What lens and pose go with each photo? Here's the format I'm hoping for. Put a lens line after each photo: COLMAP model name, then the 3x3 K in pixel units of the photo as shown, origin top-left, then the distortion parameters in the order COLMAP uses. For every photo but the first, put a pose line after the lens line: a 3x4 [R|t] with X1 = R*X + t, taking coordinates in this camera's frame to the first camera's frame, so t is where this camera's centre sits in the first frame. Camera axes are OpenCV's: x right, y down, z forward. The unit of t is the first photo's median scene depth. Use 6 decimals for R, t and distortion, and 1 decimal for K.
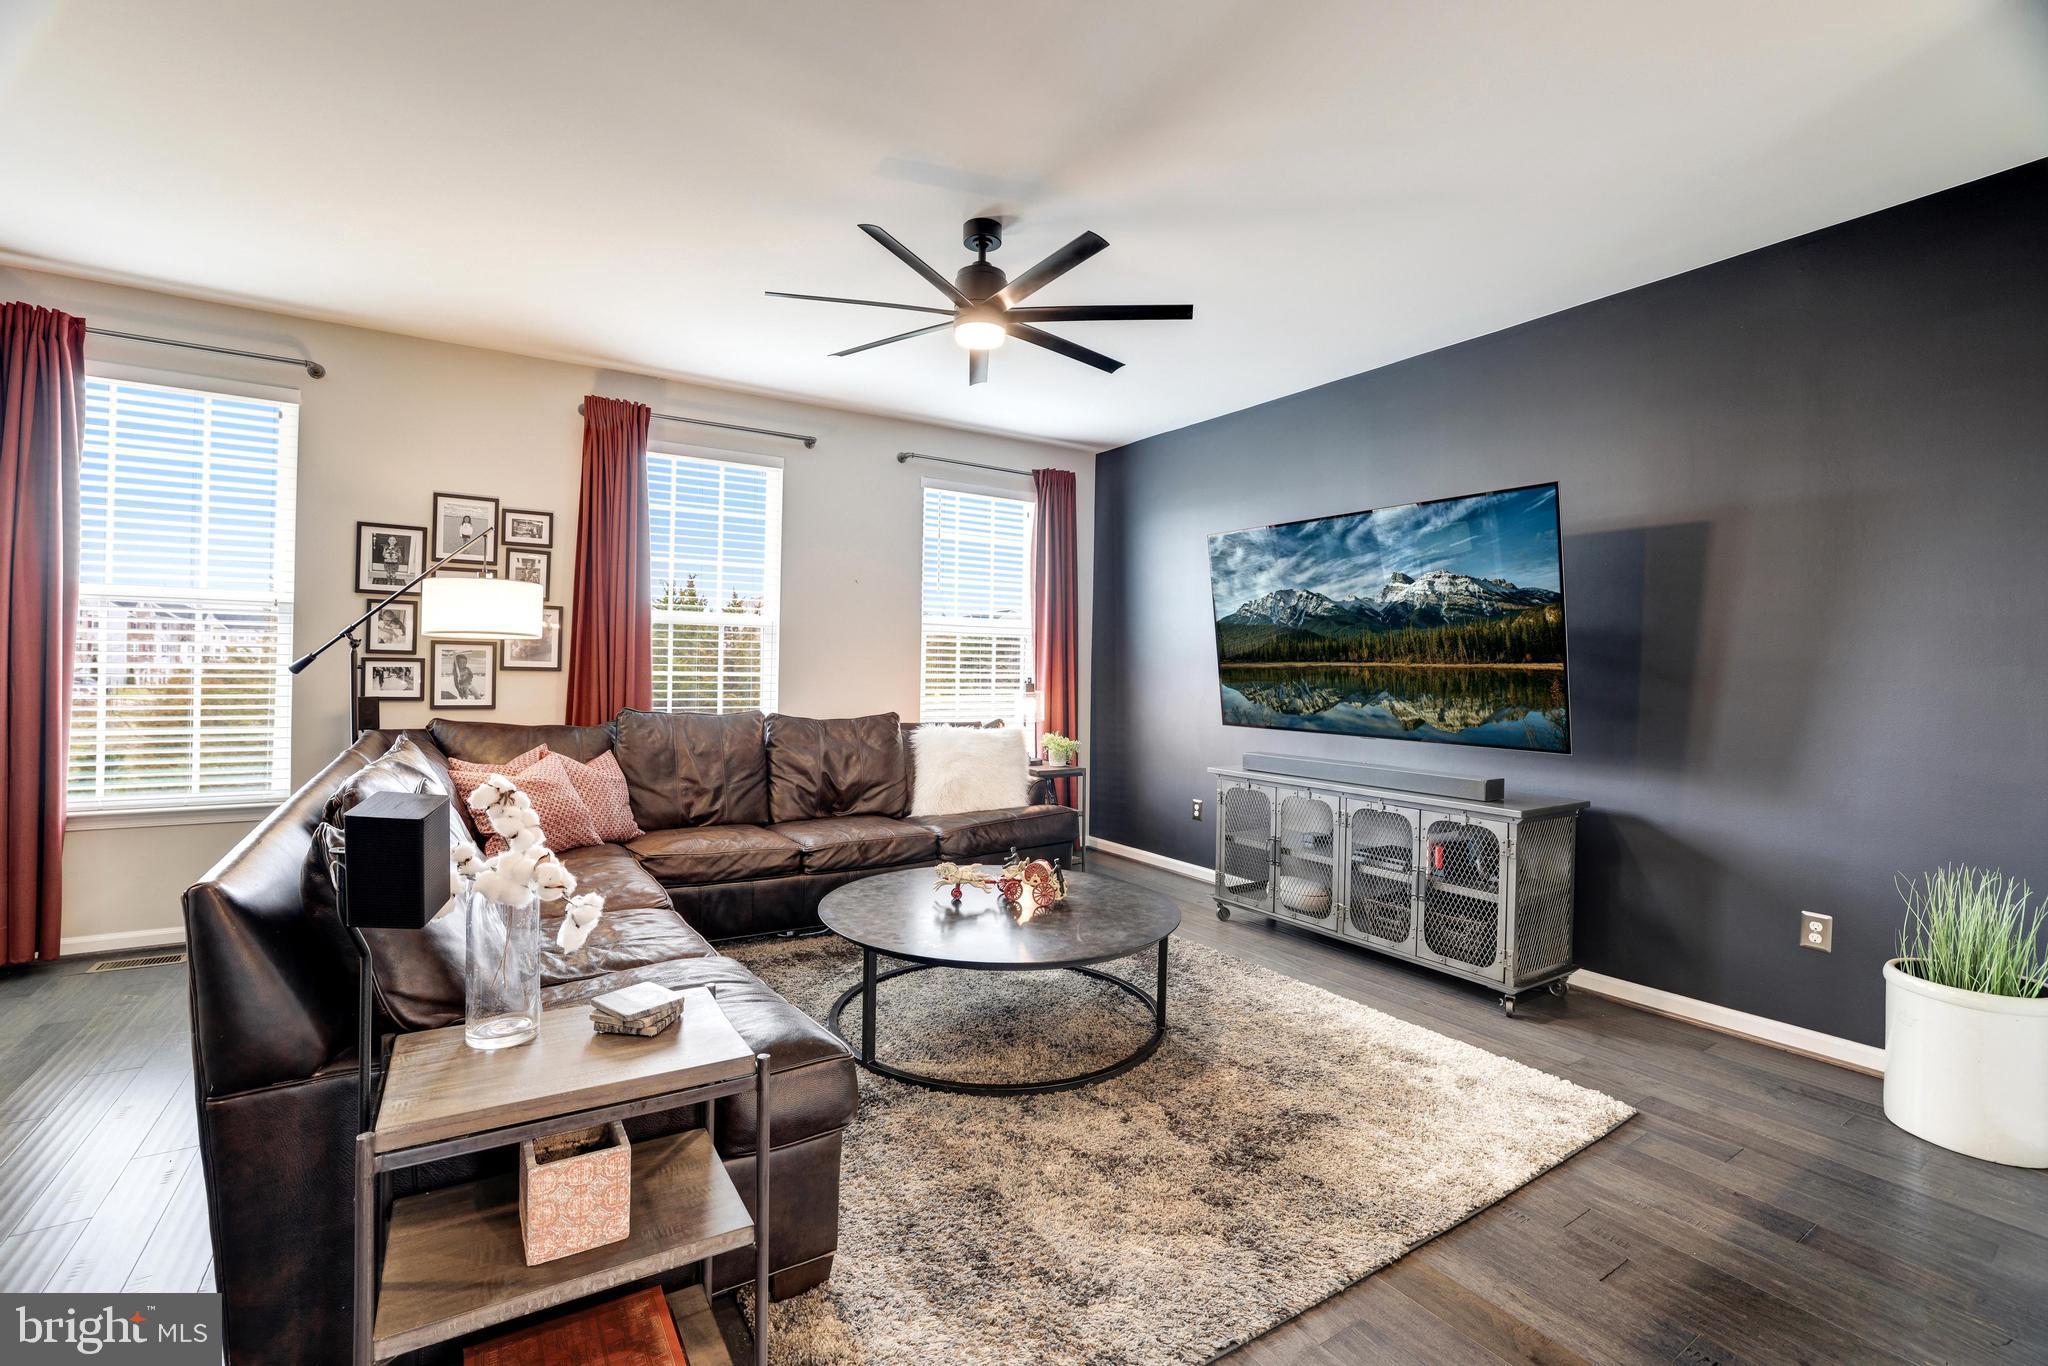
lens RADIAL K [[879.7, 0, 993.1], [0, 879.7, 670.6], [0, 0, 1]] dist [-0.038334, 0.012712]
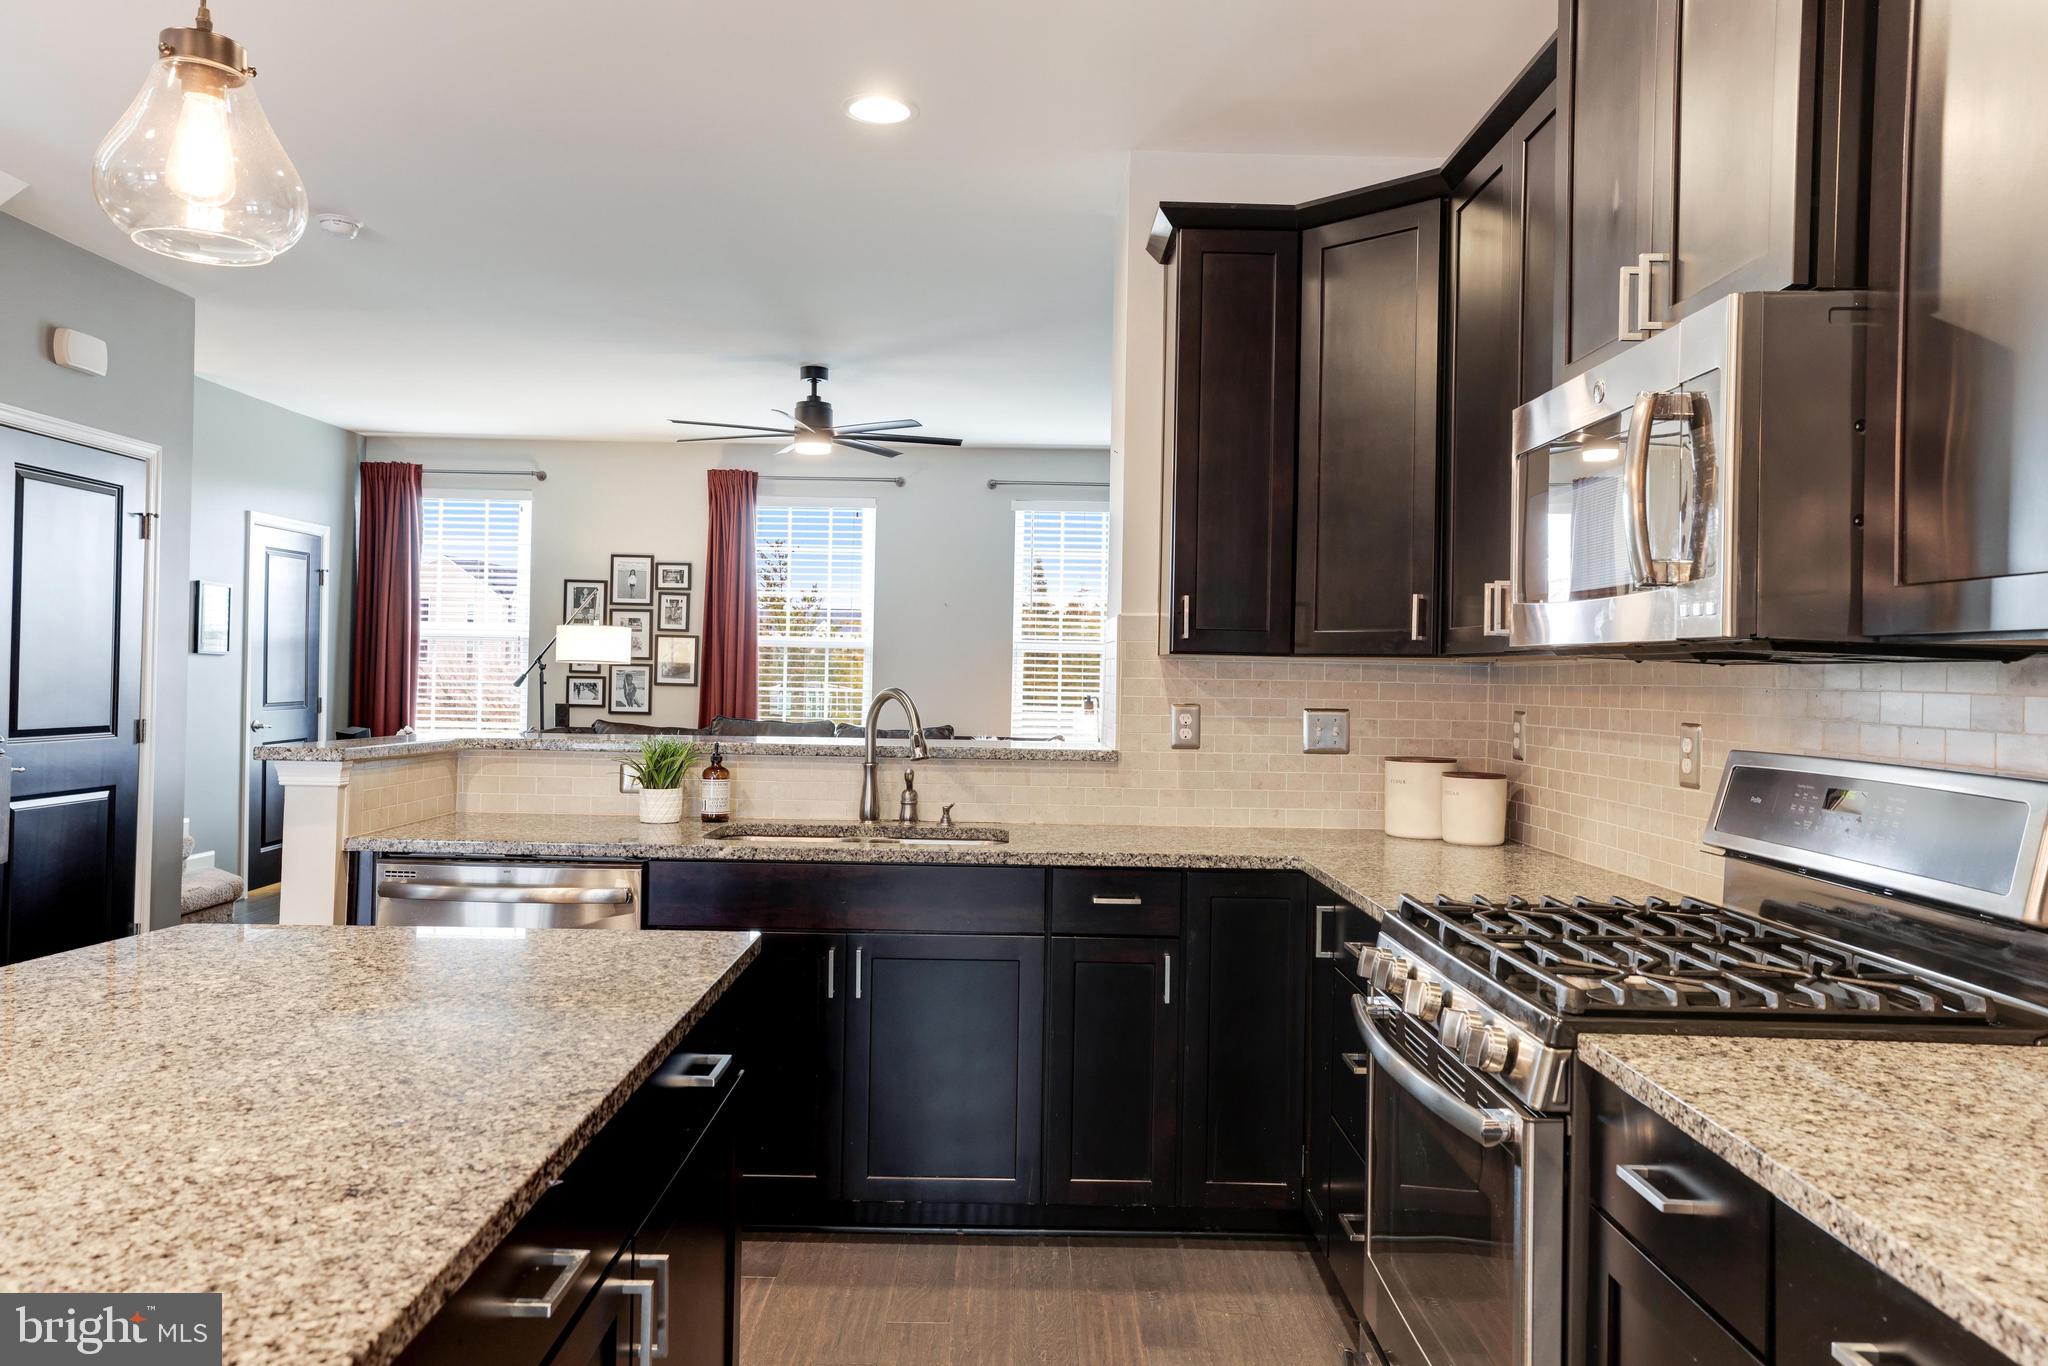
lens RADIAL K [[1417.1, 0, 1021.9], [0, 1417.1, 686.3], [0, 0, 1]] dist [-0.002406, 0.000193]
pose [[0.850567, 0.004553, -0.525847, 1.023783], [-0.004273, 0.999989, 0.001747, -0.005447], [0.525849, 0.000761, 0.850577, -0.523472]]
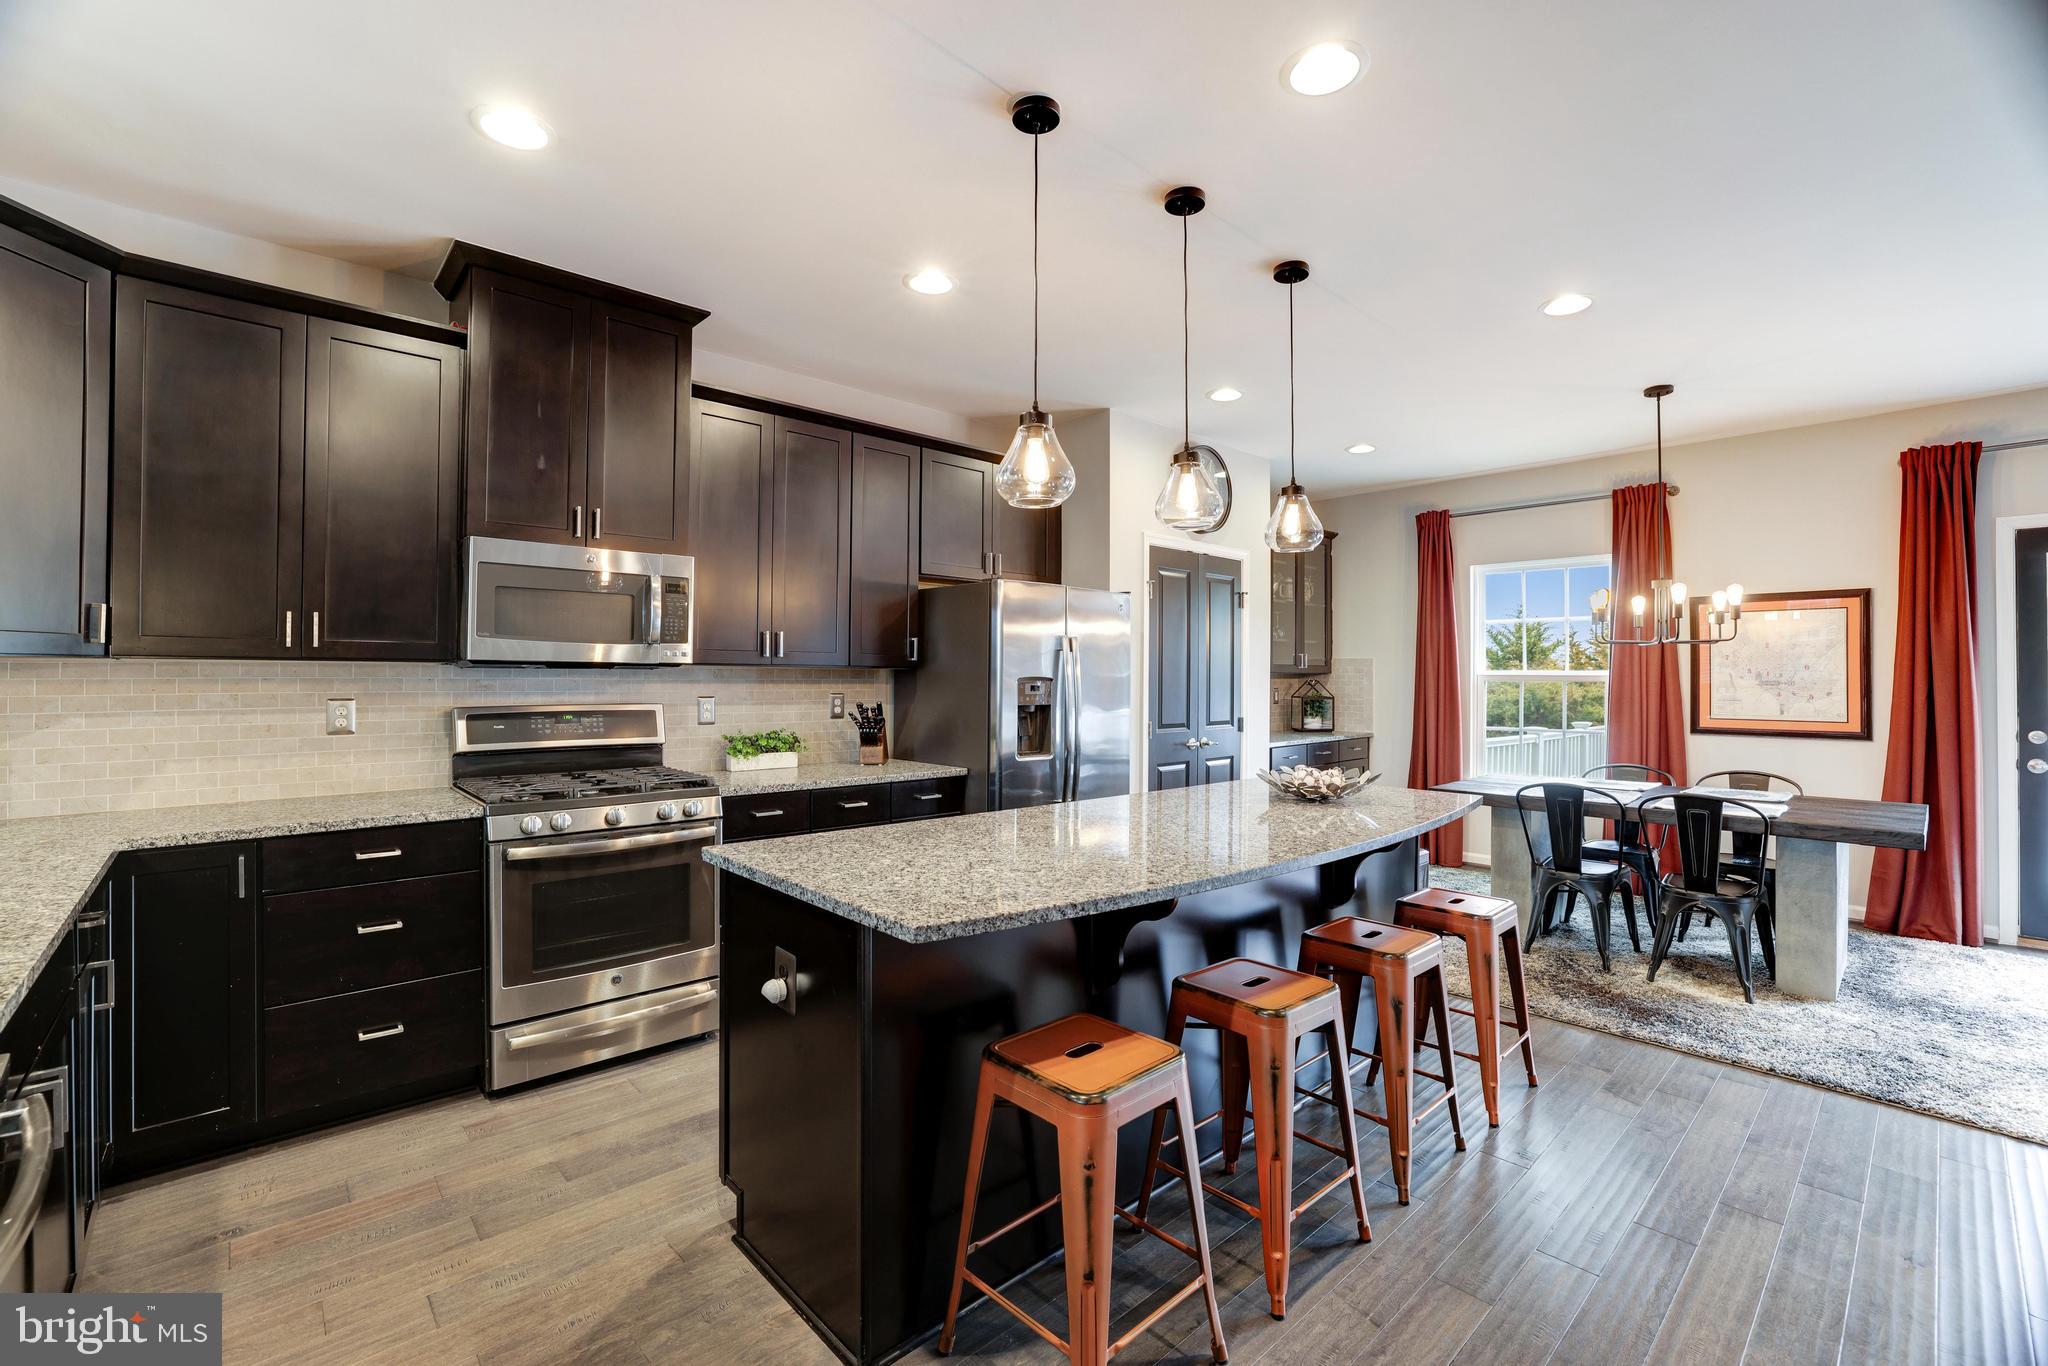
lens RADIAL K [[879.7, 0, 1009.5], [0, 879.7, 667.8], [0, 0, 1]] dist [-0.038334, 0.012712]
pose [[-0.193891, -0.009980, 0.980972, 0.150979], [-0.009586, 0.999920, 0.008279, -0.024164], [-0.980976, -0.007798, -0.193971, -0.207082]]
